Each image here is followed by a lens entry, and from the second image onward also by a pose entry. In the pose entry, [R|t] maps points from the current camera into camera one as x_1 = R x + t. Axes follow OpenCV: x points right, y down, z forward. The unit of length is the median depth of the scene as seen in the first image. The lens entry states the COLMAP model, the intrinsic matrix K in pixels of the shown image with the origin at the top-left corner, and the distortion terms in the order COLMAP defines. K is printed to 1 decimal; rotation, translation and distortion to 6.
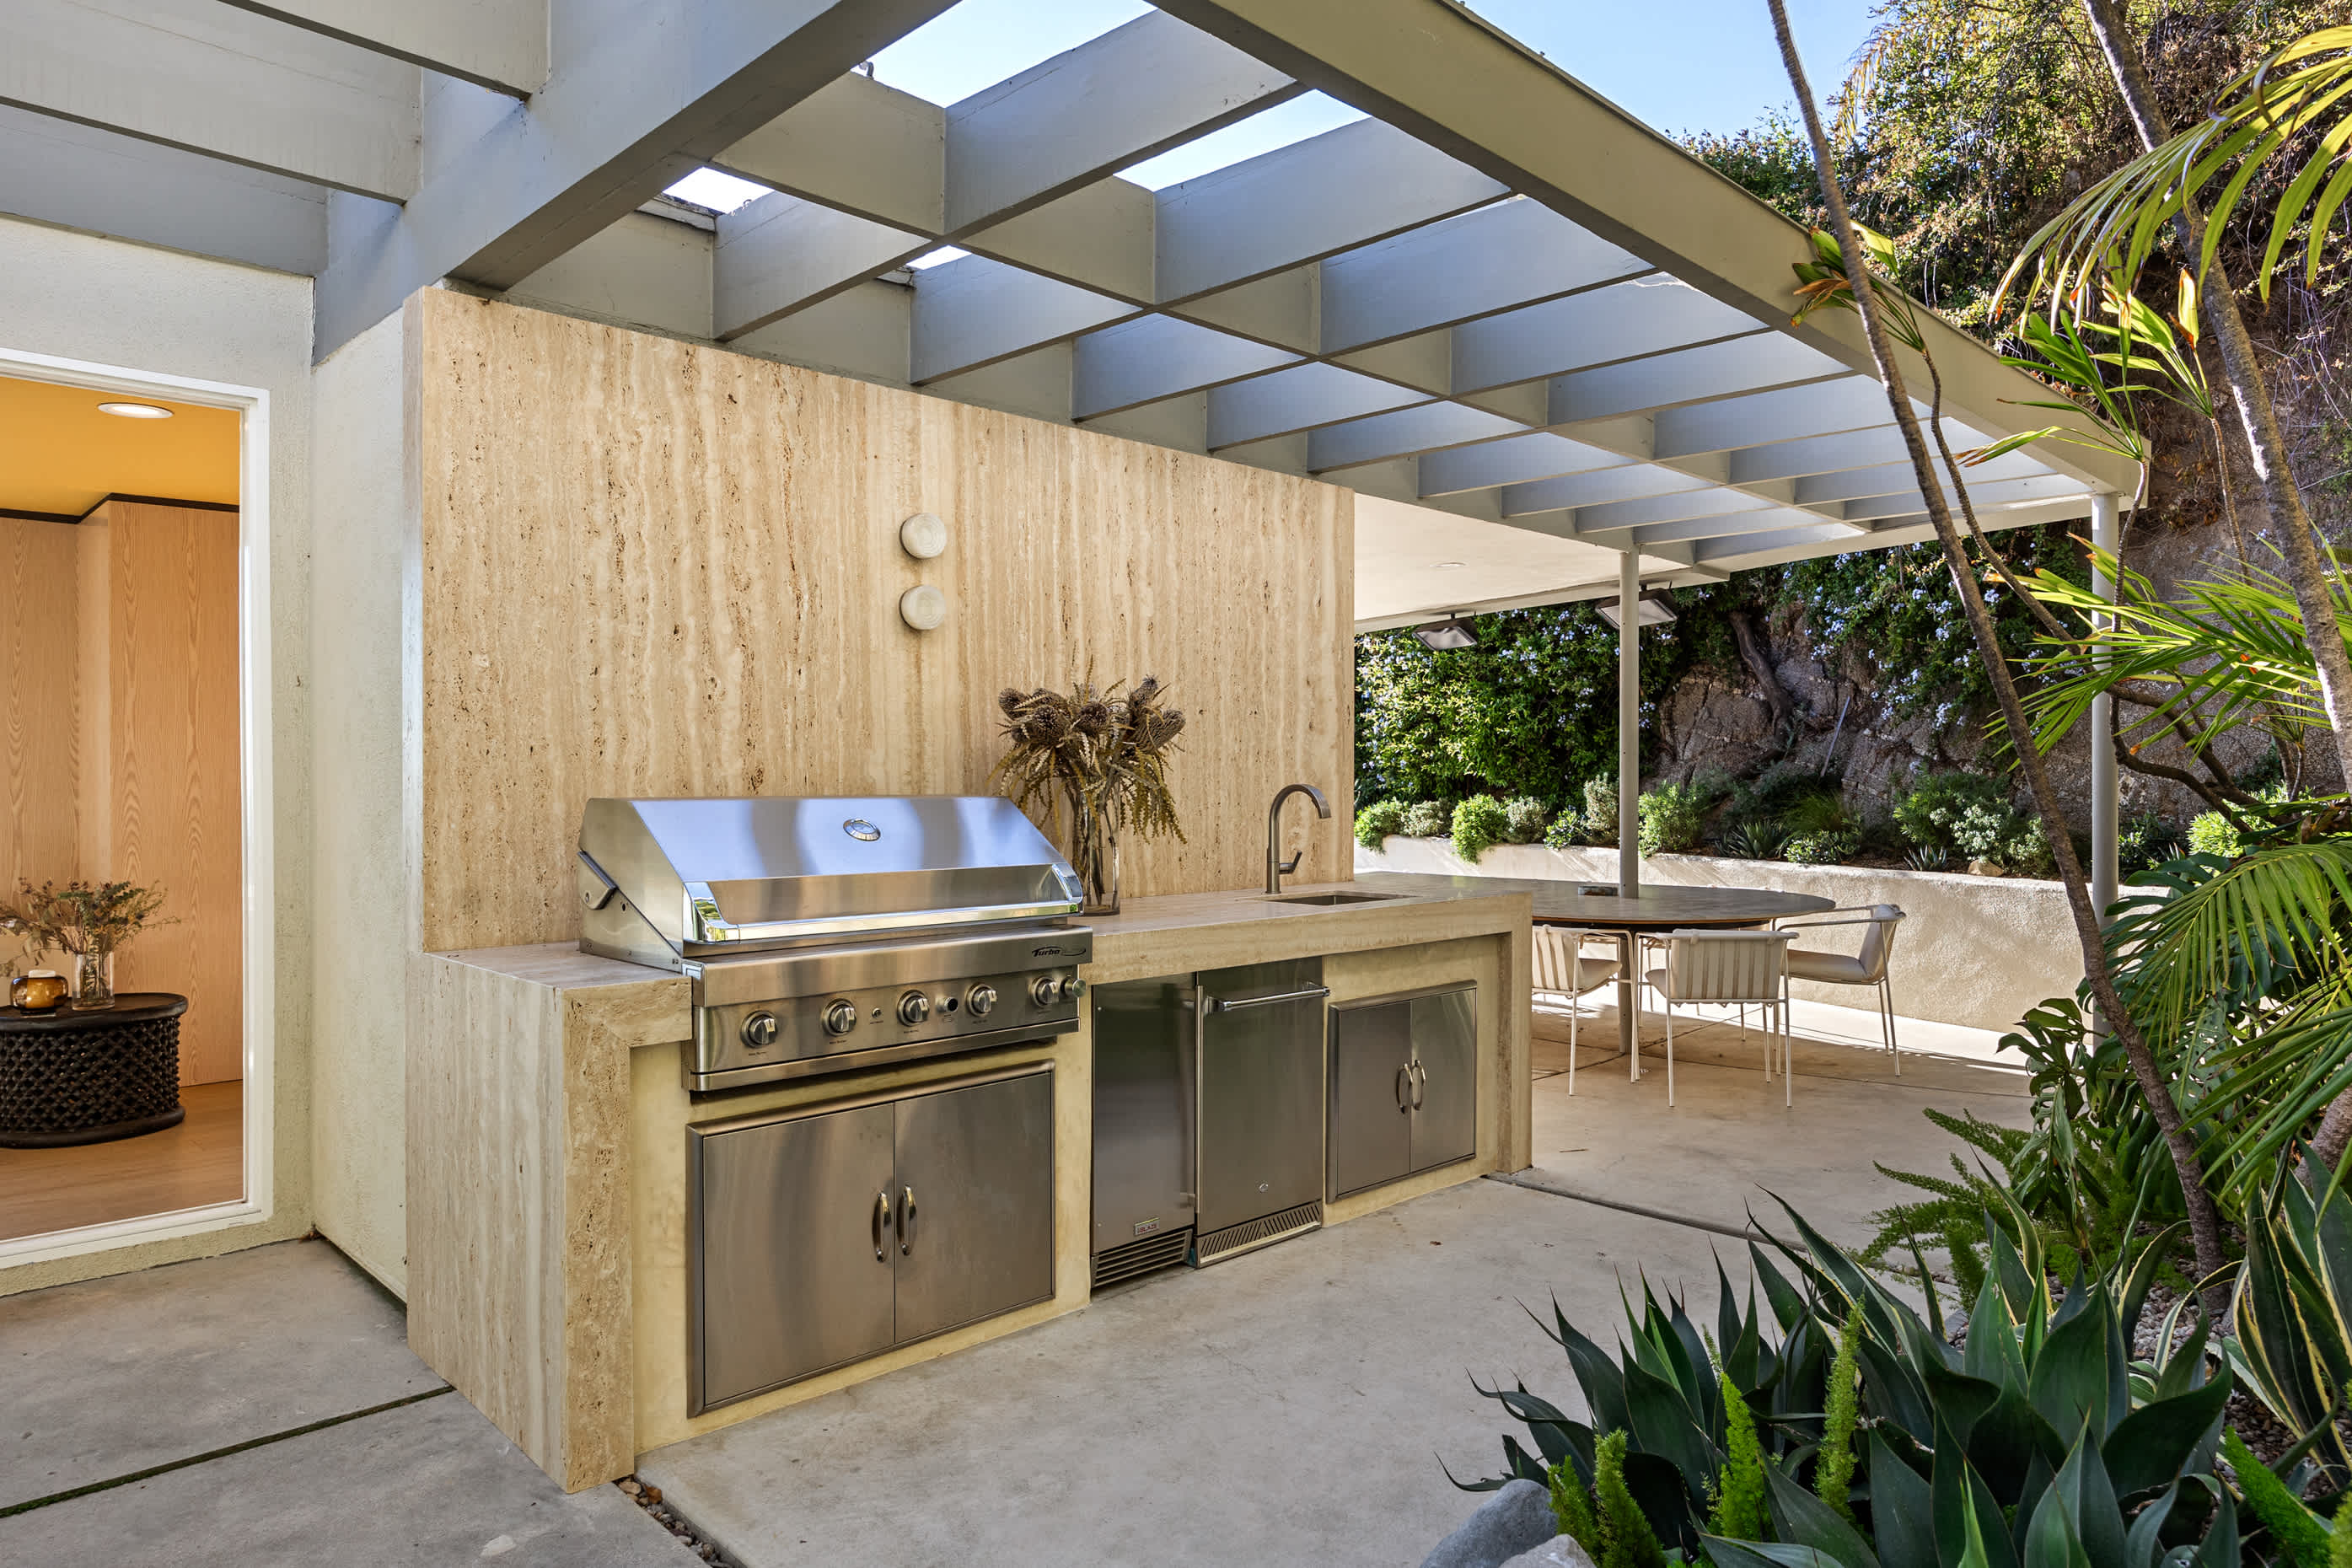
lens RADIAL K [[1496.1, 0, 1187.4], [0, 1496.1, 792.0], [0, 0, 1]] dist [0.004317, 0.000817]
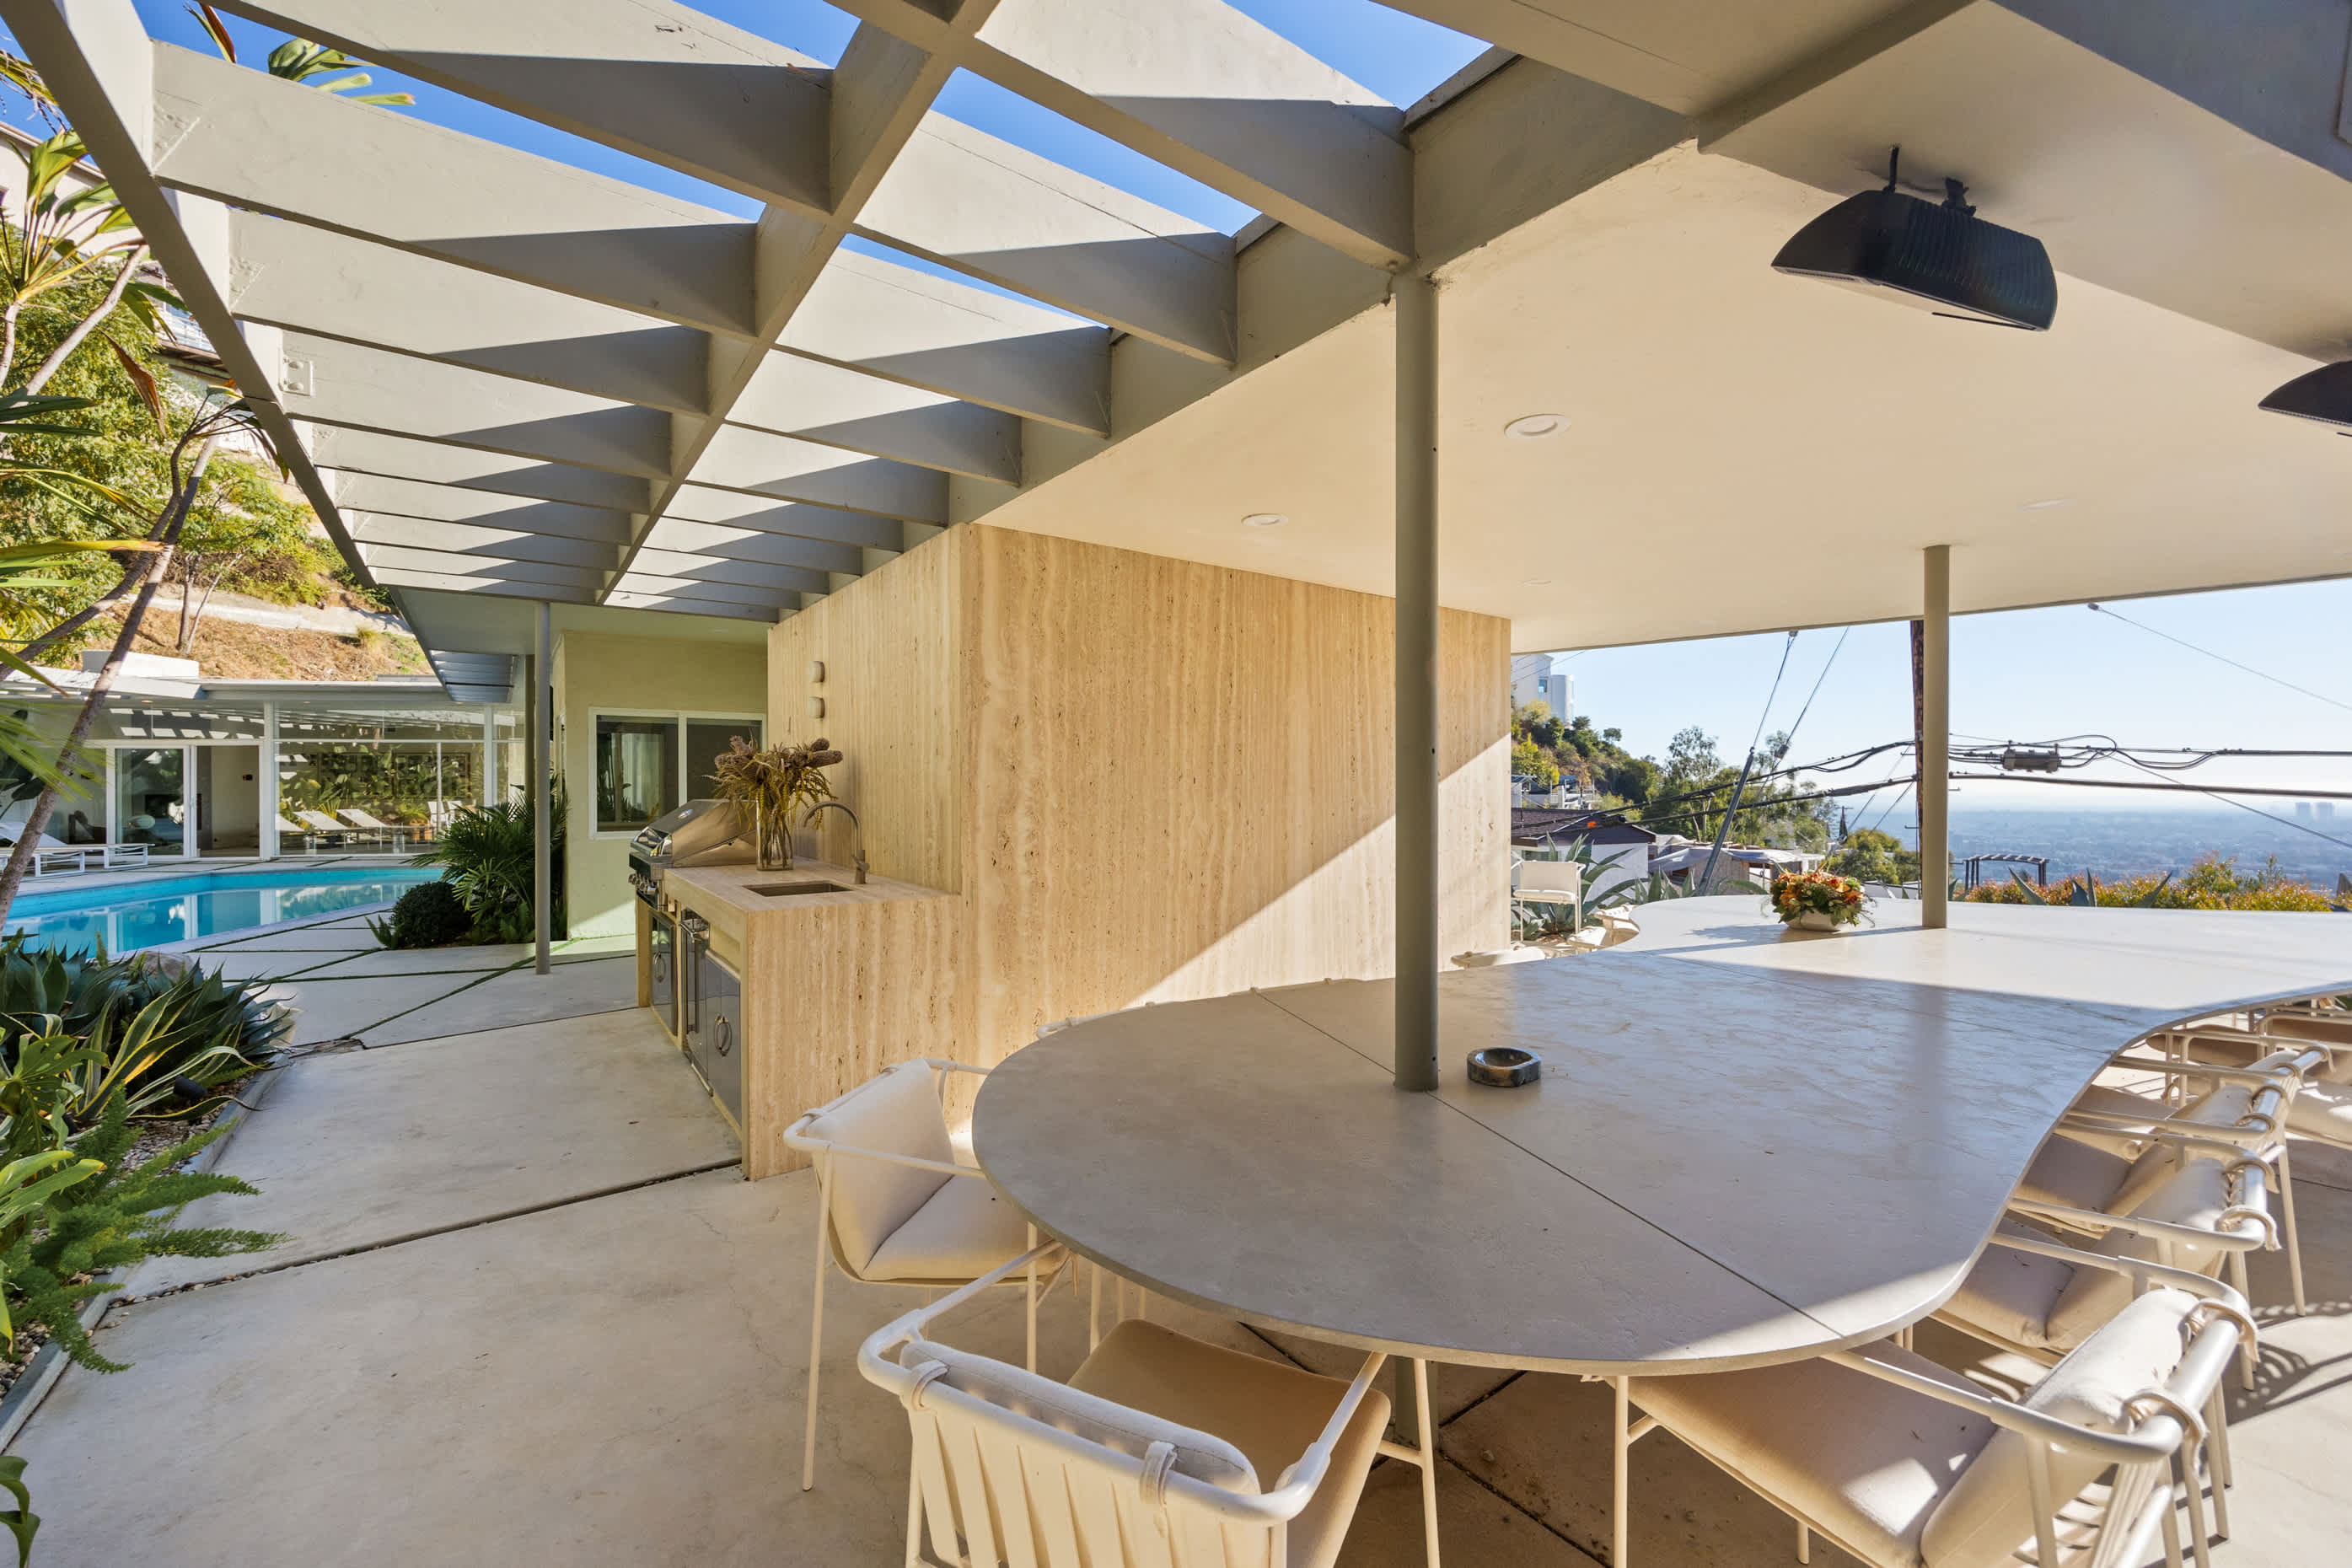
lens RADIAL K [[912.7, 0, 1155.2], [0, 912.7, 786.0], [0, 0, 1]] dist [0.001894, -0.000110]
pose [[-0.146822, 0.005538, -0.989147, 0.799616], [-0.005282, 0.999966, 0.006382, -0.023824], [0.989149, 0.006162, -0.146788, 1.356354]]
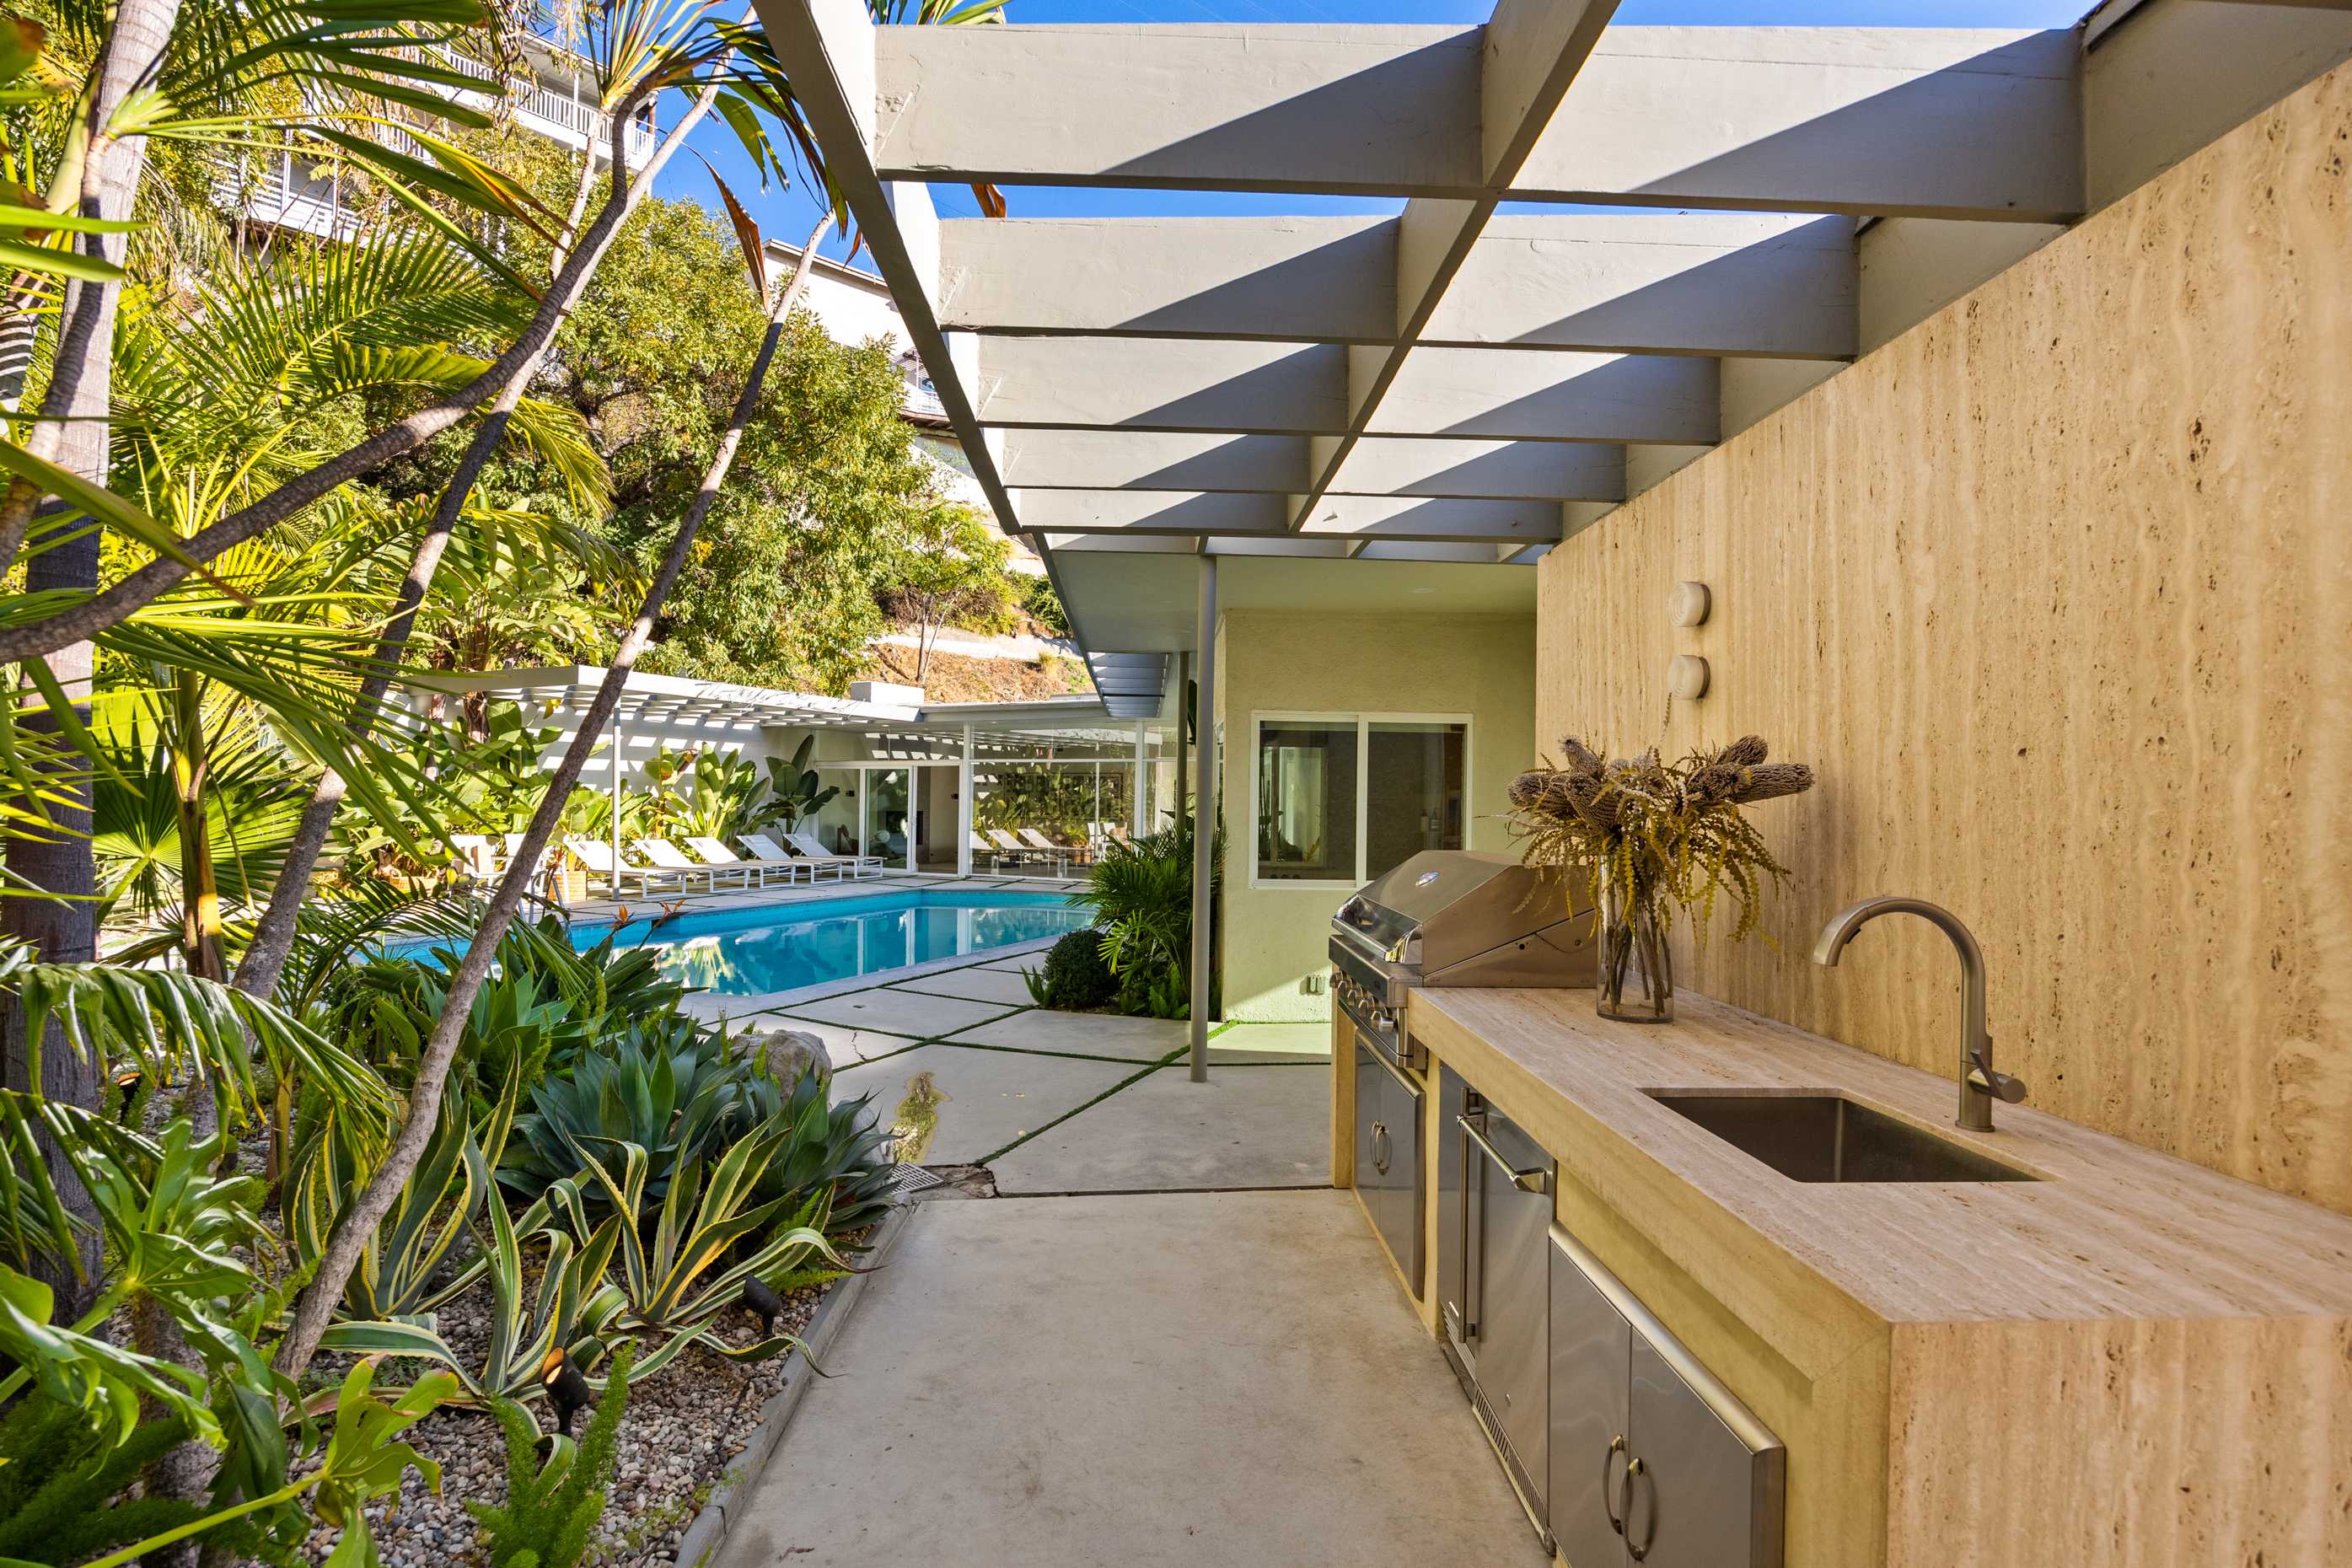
lens RADIAL K [[1105.1, 0, 1180.1], [0, 1105.1, 806.3], [0, 0, 1]] dist [-0.013371, 0.000260]
pose [[-0.673337, -0.008255, -0.739290, 0.479926], [-0.020938, 0.999750, 0.007906, -0.031721], [0.739039, 0.020803, -0.673341, 1.032543]]
